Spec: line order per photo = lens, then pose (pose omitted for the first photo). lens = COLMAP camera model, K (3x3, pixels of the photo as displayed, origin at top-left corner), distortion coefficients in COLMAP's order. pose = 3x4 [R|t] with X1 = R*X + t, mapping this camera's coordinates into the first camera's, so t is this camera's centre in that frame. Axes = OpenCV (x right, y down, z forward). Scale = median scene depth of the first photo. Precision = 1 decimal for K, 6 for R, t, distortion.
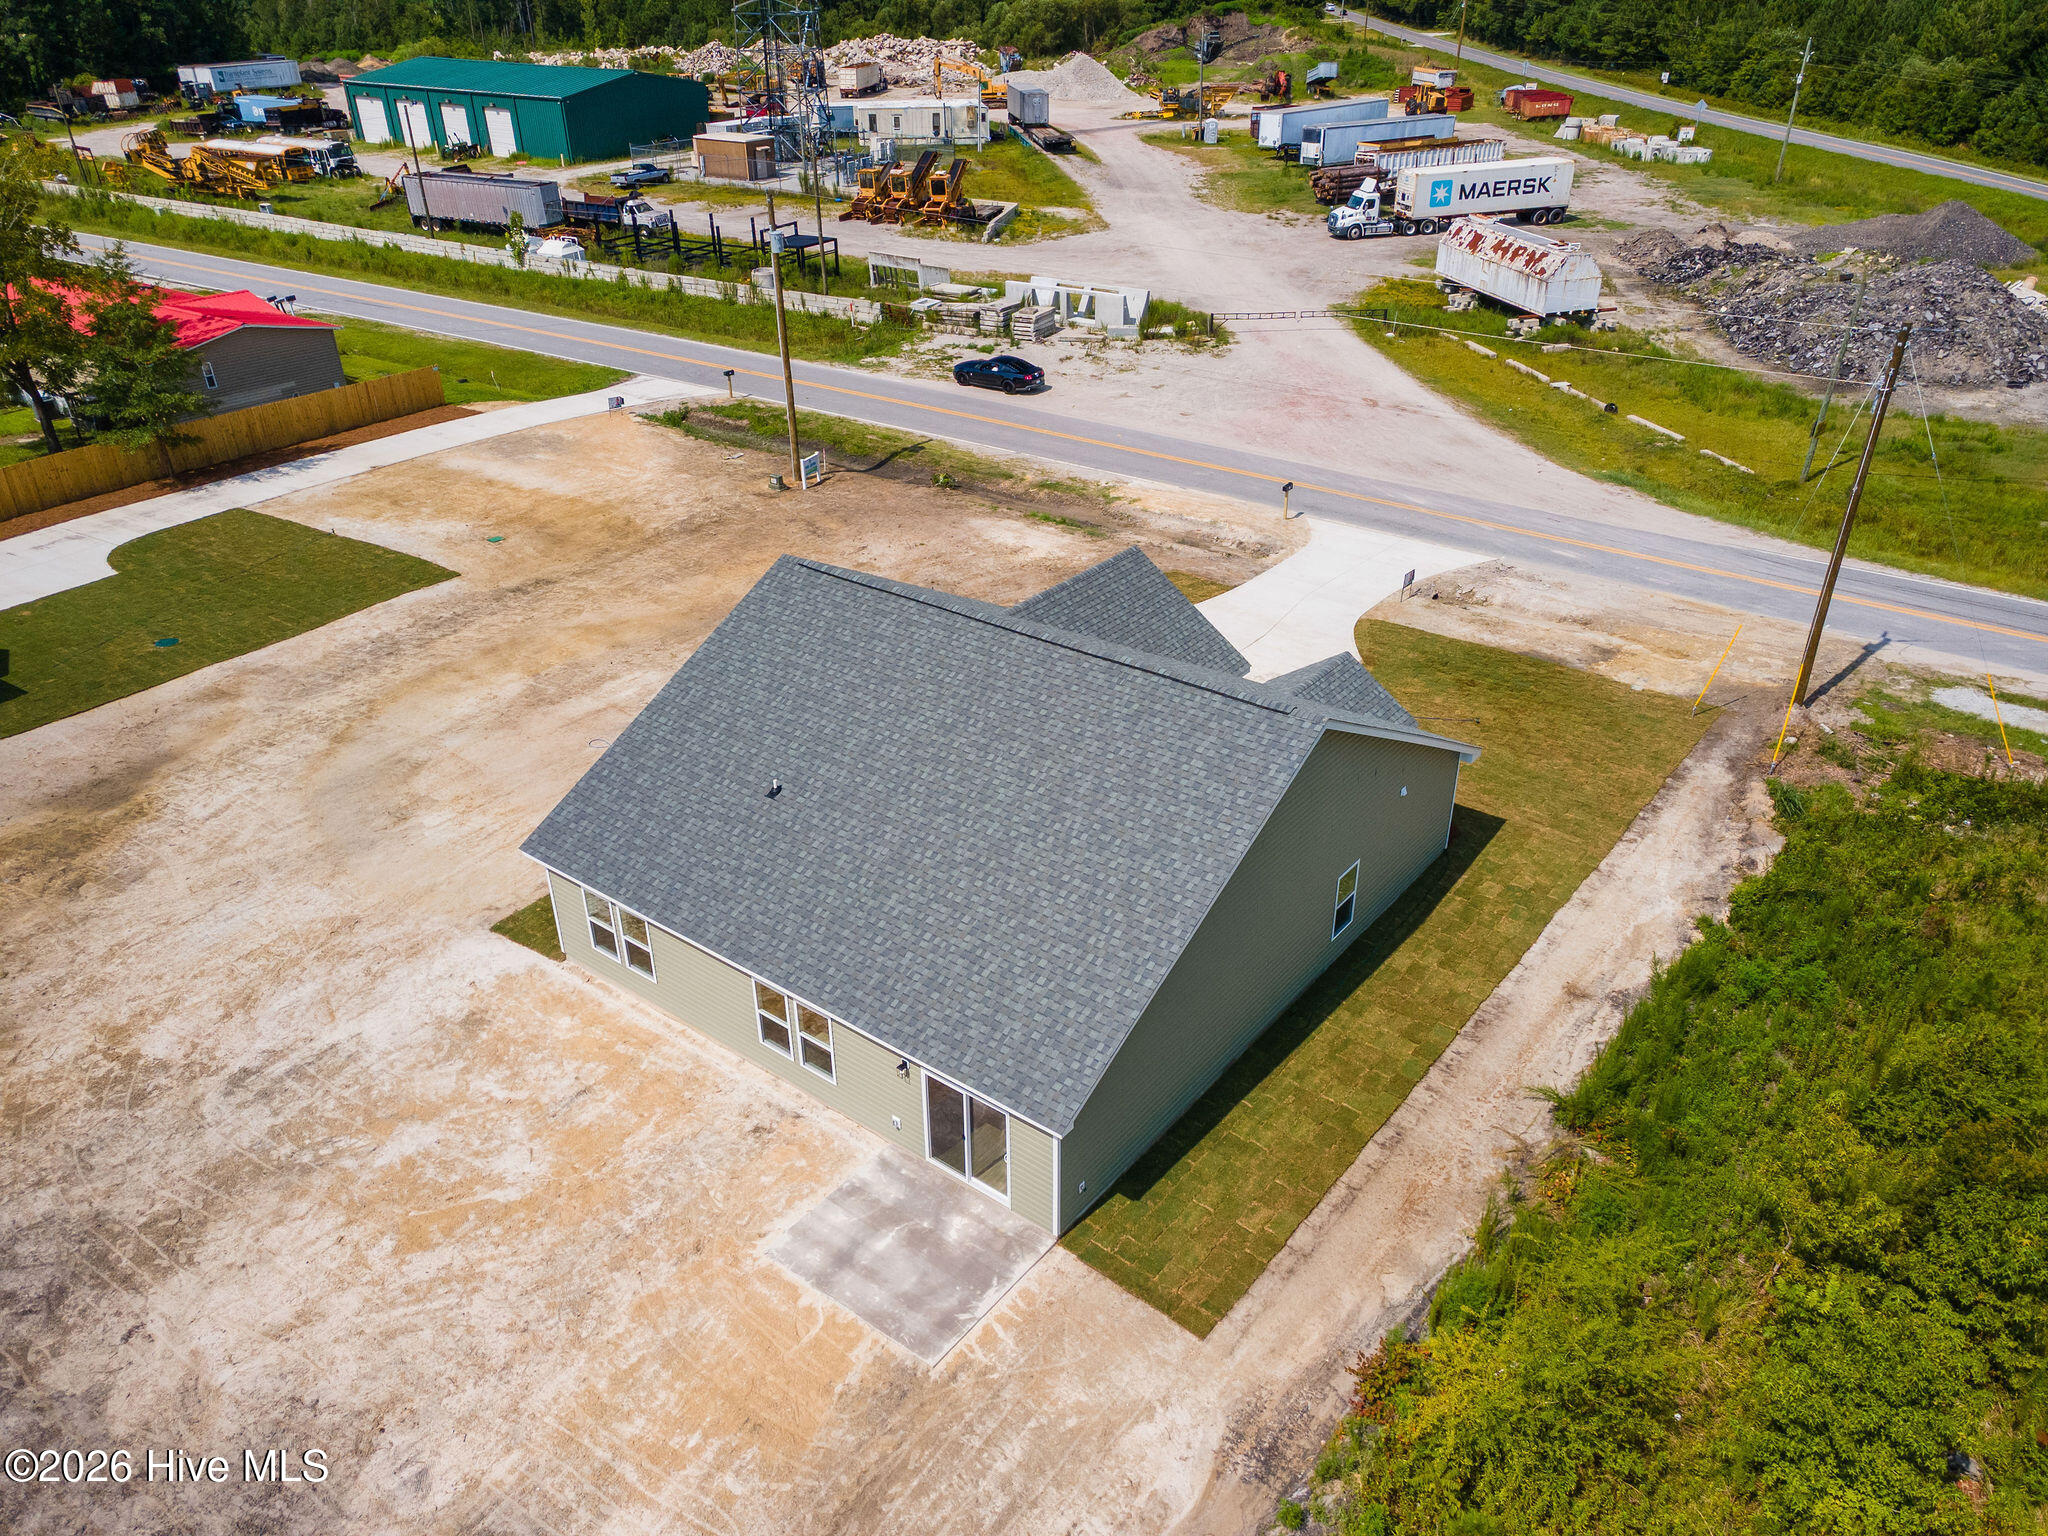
lens RADIAL K [[1500.8, 0, 1023.9], [0, 1500.8, 759.6], [0, 0, 1]] dist [0.041662, 0.009214]
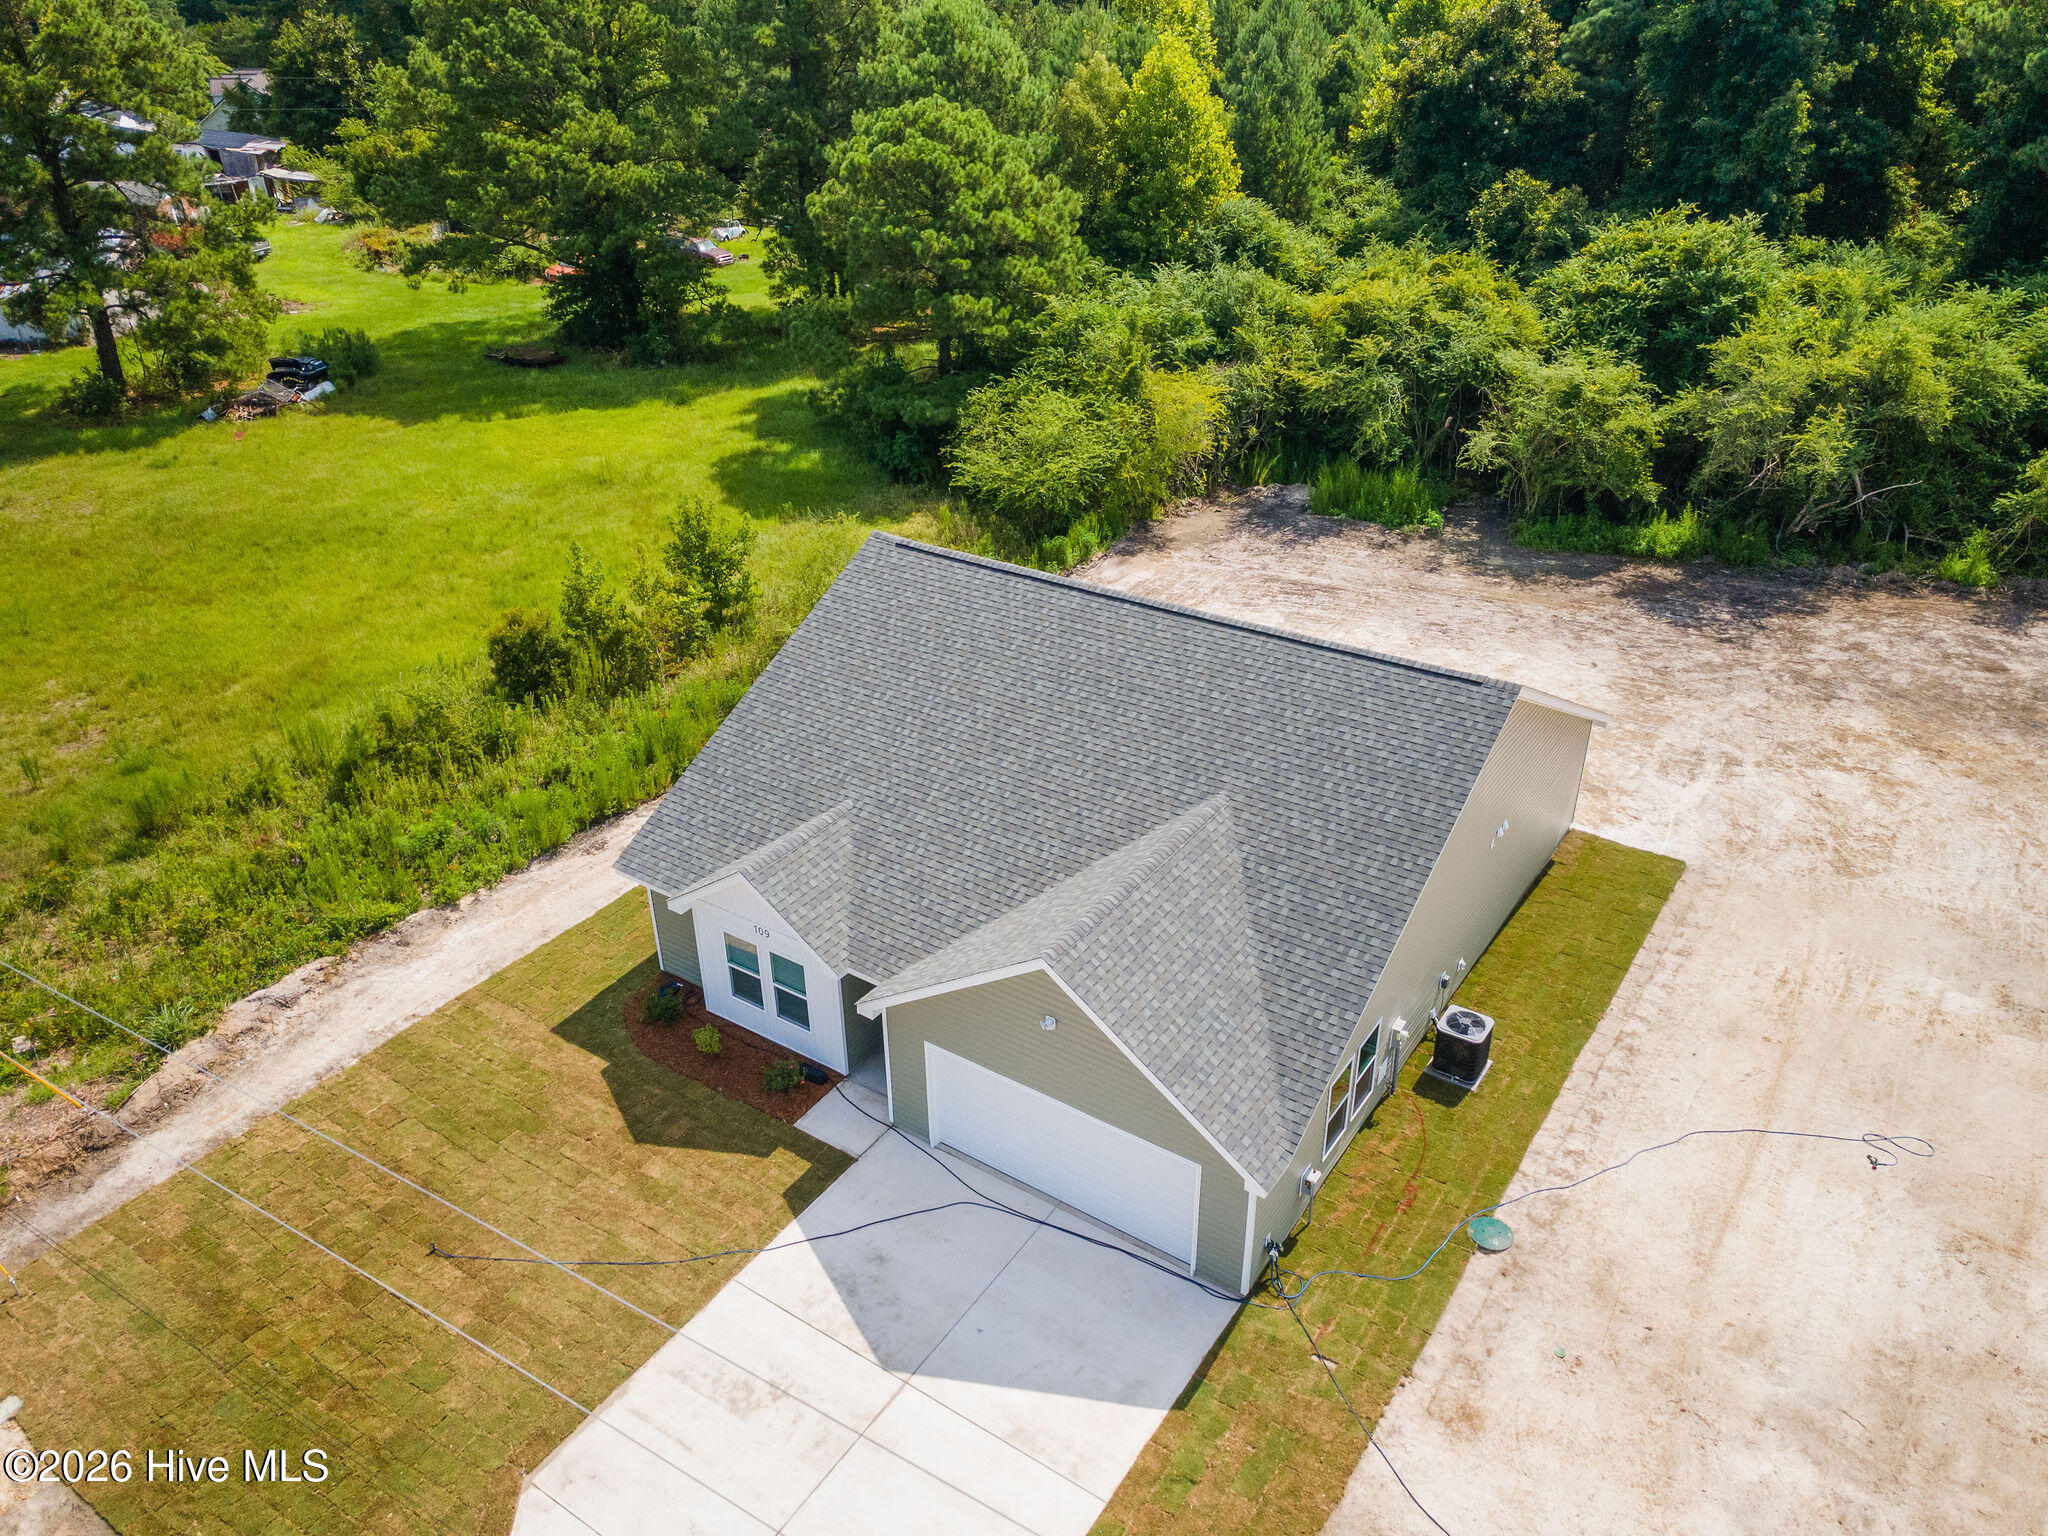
lens RADIAL K [[1500.8, 0, 1027.6], [0, 1500.8, 778.8], [0, 0, 1]] dist [0.041662, 0.009214]
pose [[-0.997281, 0.052861, -0.051353, 0.074770], [-0.015421, 0.531697, 0.846794, -0.454938], [0.072066, 0.845284, -0.529436, 0.881668]]
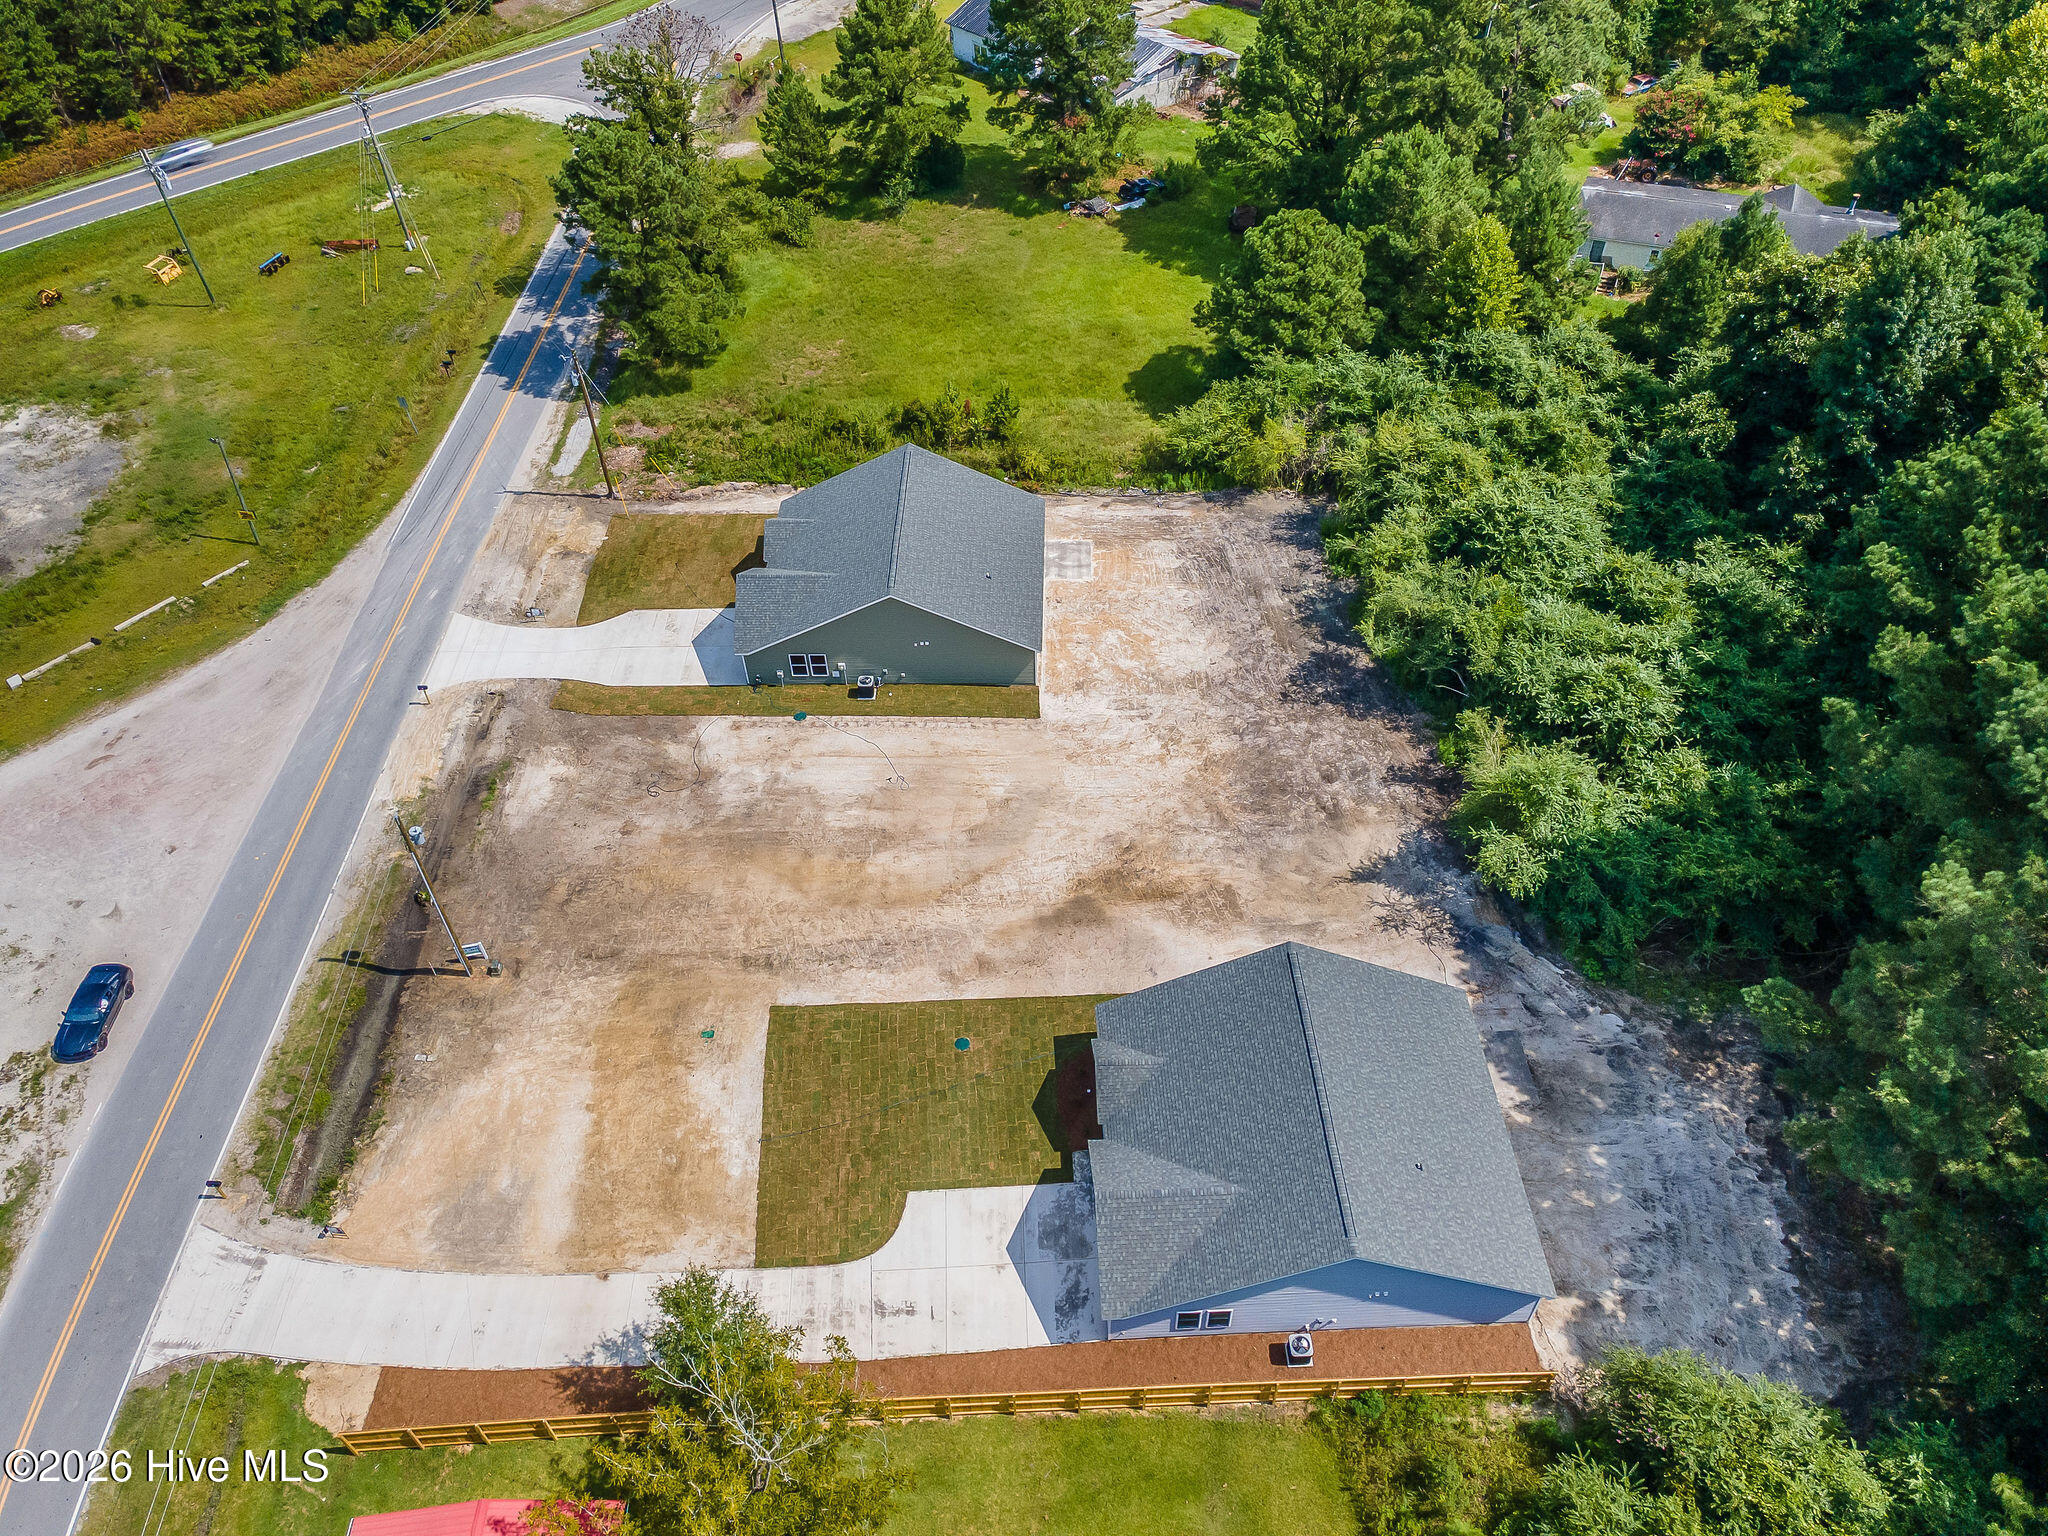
lens RADIAL K [[1500.8, 0, 1026.7], [0, 1500.8, 781.1], [0, 0, 1]] dist [0.041662, 0.009214]
pose [[-0.599660, -0.561925, 0.569779, -1.094497], [0.407100, 0.398779, 0.821733, -1.138870], [-0.688968, 0.724718, -0.010372, 0.680512]]
